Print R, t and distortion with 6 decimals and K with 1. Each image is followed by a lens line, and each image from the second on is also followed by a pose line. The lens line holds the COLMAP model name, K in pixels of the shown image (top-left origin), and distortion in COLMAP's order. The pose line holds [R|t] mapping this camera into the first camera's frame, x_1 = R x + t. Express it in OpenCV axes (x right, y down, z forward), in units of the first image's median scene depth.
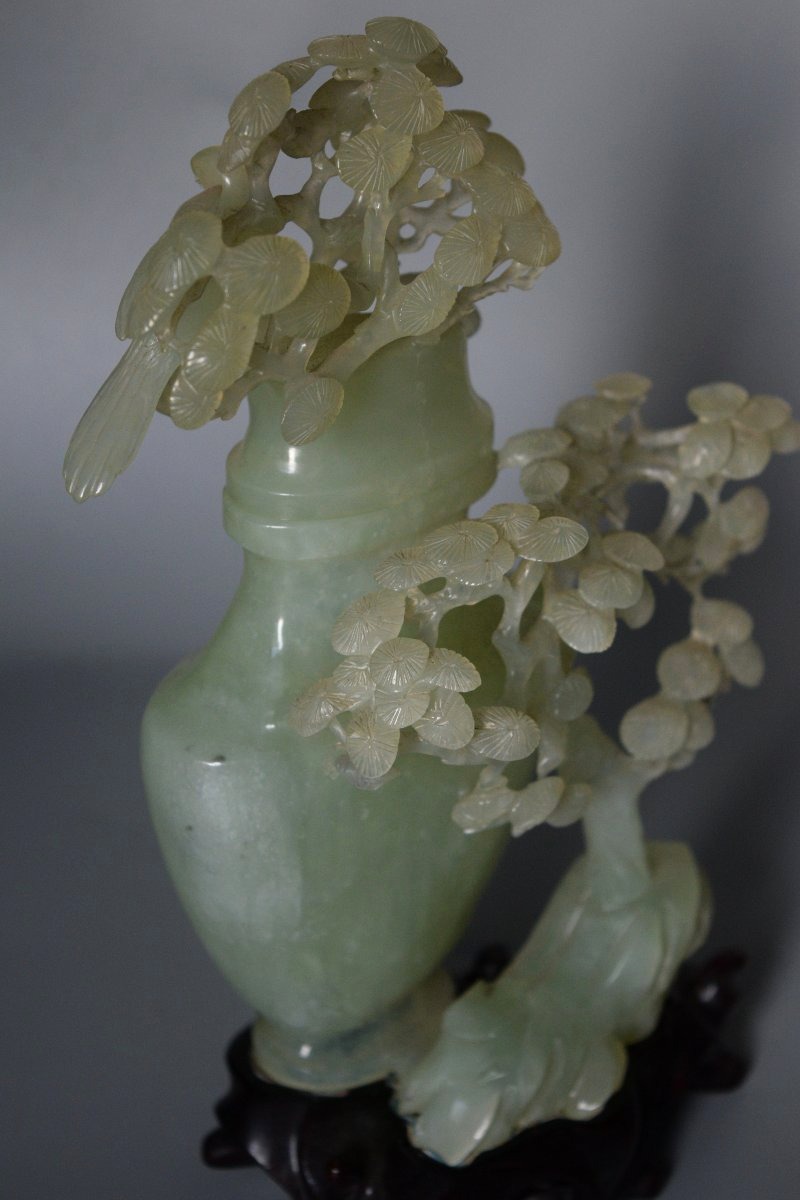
lens RADIAL K [[2758.3, 0, 400.3], [0, 2758.3, 601.2], [0, 0, 1]] dist [-0.078982, 0.000000]
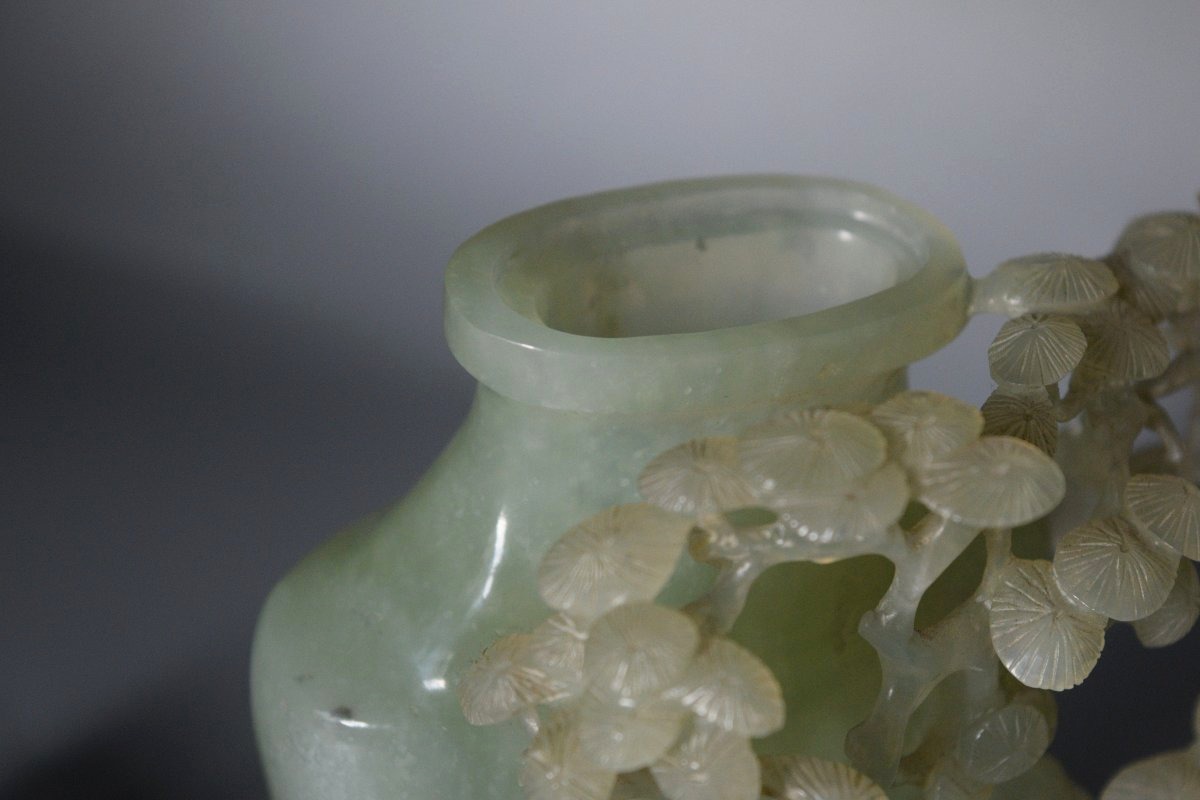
lens RADIAL K [[2758.3, 0, 599.7], [0, 2758.3, 397.3], [0, 0, 1]] dist [-0.078982, 0.000000]
pose [[0.951354, 0.227061, -0.208253, 0.088964], [-0.213758, 0.973216, 0.084606, -0.066021], [0.221886, -0.035975, 0.974409, 0.472078]]
